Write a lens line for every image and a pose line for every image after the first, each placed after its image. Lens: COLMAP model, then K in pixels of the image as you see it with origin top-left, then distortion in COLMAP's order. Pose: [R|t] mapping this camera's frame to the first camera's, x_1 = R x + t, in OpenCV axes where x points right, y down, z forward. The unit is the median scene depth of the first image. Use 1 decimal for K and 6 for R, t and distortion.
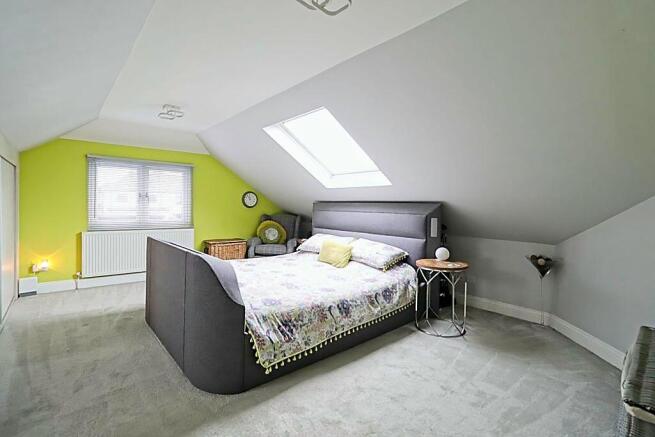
lens RADIAL K [[304.4, 0, 329.6], [0, 304.4, 218.0], [0, 0, 1]] dist [-0.017478, -0.000430]
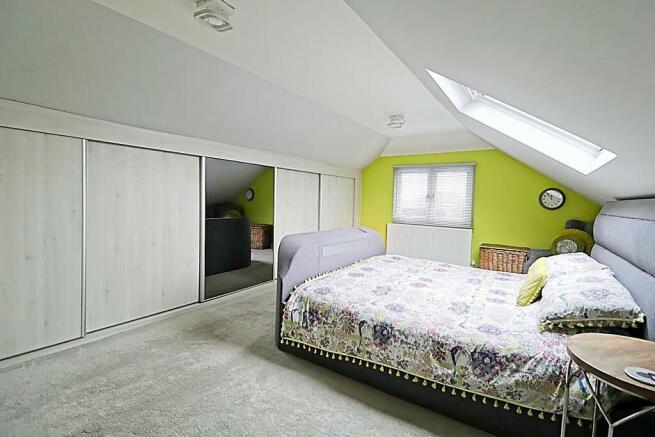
lens RADIAL K [[304.4, 0, 330.5], [0, 304.4, 213.6], [0, 0, 1]] dist [-0.017478, -0.000430]
pose [[0.252771, 0.031761, -0.967005, 0.684728], [-0.063582, 0.997846, 0.016153, -0.005174], [0.965435, 0.057401, 0.254246, 0.623792]]
